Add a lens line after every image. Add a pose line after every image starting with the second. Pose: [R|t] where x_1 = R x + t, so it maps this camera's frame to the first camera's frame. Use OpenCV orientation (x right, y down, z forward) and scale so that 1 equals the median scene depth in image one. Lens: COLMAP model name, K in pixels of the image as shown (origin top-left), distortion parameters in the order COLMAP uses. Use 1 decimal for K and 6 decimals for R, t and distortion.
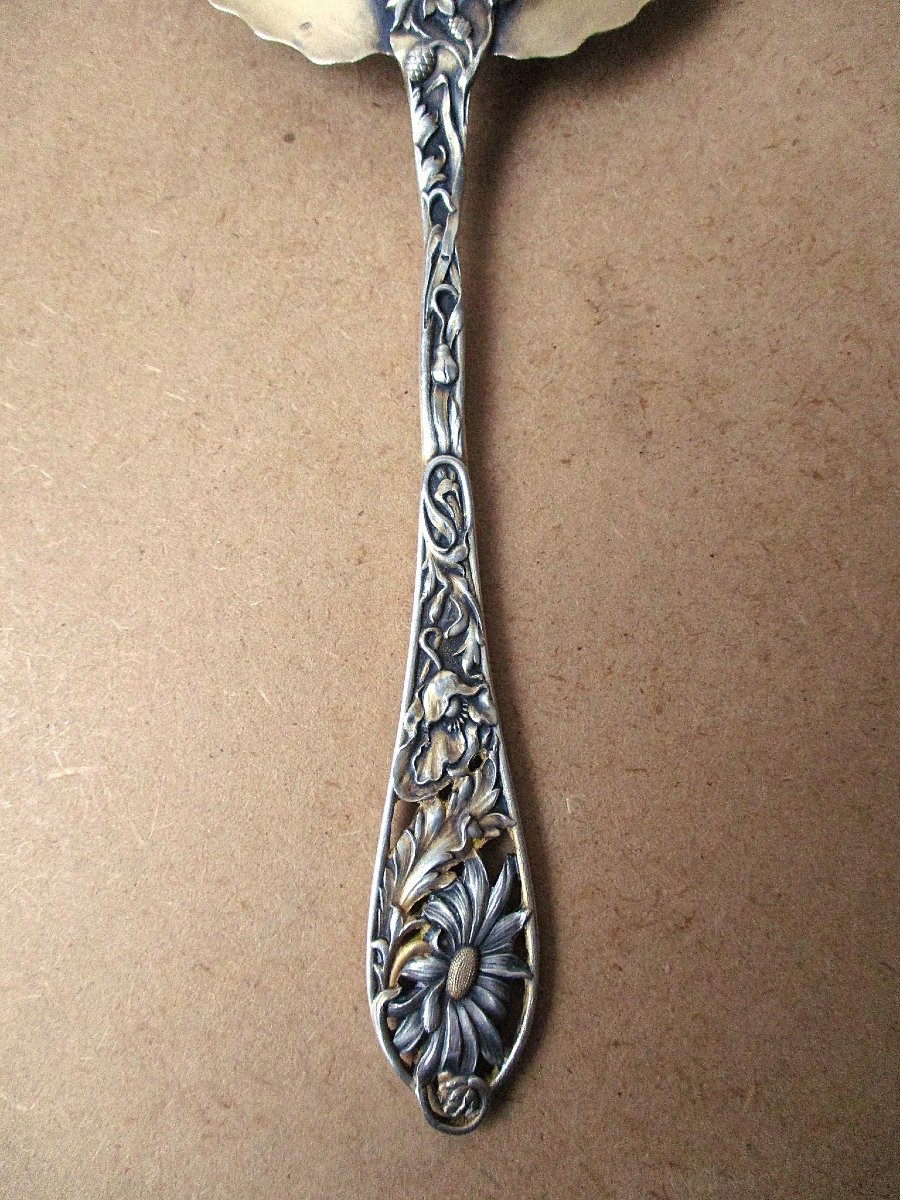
lens RADIAL K [[1021.3, 0, 460.2], [0, 1021.3, 598.6], [0, 0, 1]] dist [-0.041243, 0.005463]
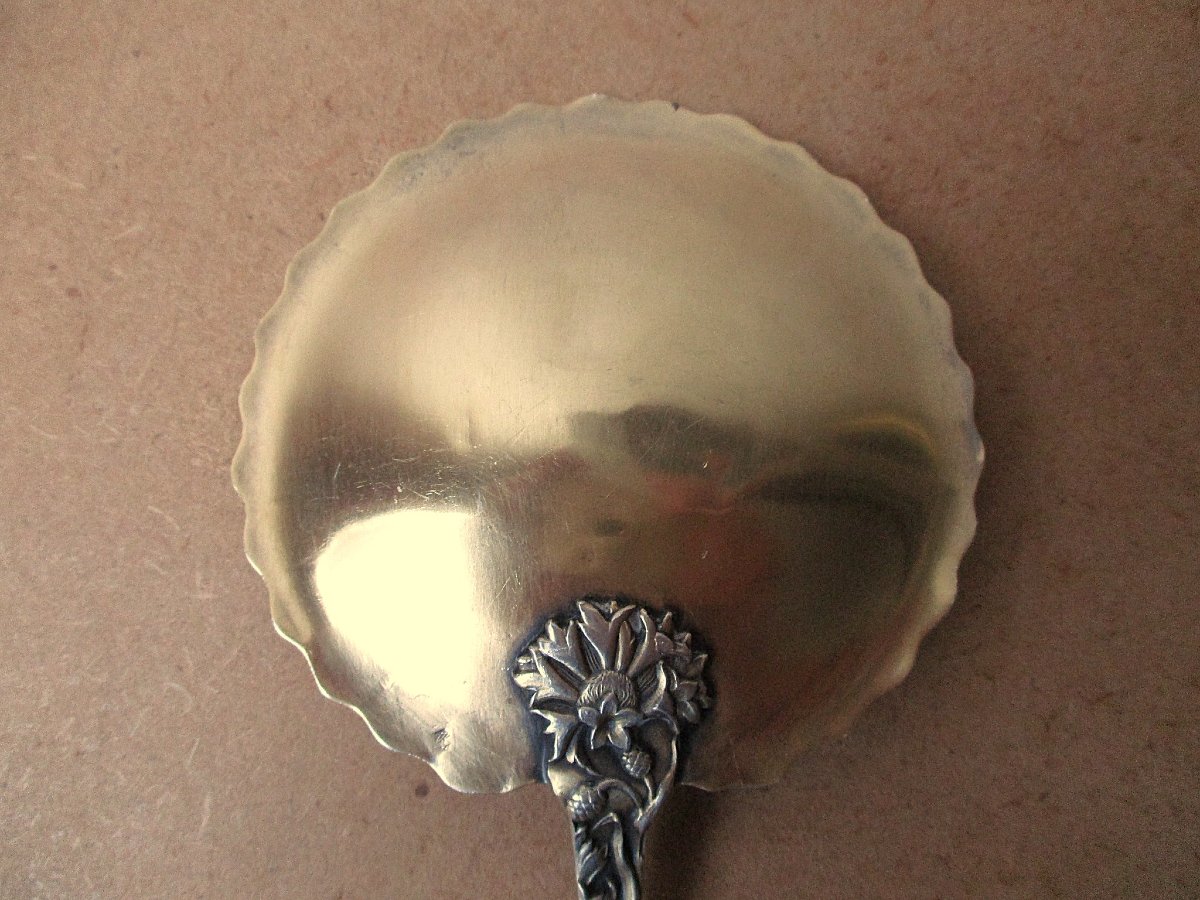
lens RADIAL K [[1021.3, 0, 609.8], [0, 1021.3, 455.1], [0, 0, 1]] dist [-0.041243, 0.005463]
pose [[0.999953, 0.009270, 0.002789, -0.025114], [-0.009207, 0.999717, -0.021931, -0.770973], [-0.002991, 0.021904, 0.999756, 0.195693]]
